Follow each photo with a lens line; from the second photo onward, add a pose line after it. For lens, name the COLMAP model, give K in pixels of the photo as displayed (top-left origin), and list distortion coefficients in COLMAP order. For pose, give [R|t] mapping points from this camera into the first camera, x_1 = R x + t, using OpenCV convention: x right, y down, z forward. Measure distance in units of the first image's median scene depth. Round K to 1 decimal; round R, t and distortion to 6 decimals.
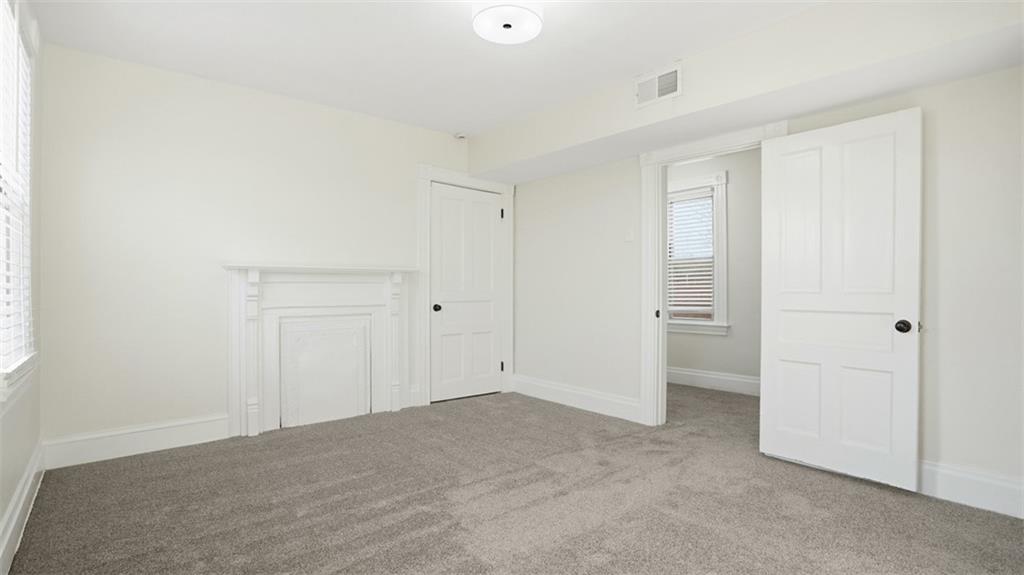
lens RADIAL K [[490.7, 0, 512.0], [0, 490.7, 287.5], [0, 0, 1]] dist [-0.042418, 0.029814]
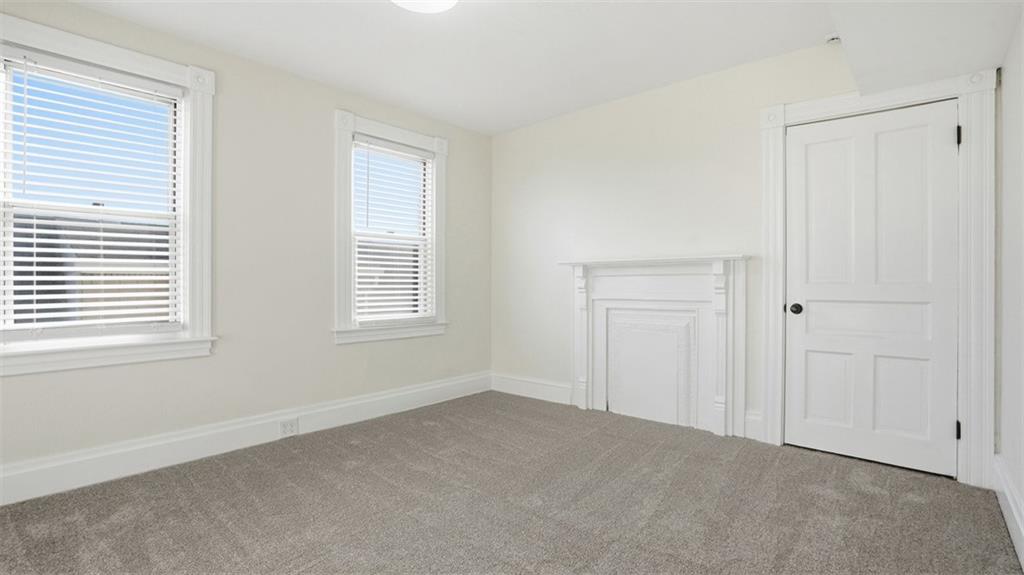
lens RADIAL K [[490.7, 0, 512.0], [0, 490.7, 287.5], [0, 0, 1]] dist [-0.042418, 0.029814]
pose [[0.162019, 0.013428, -0.986696, 0.474057], [0.006979, 0.999867, 0.014753, -0.001887], [0.986763, -0.009276, 0.161904, 0.525356]]
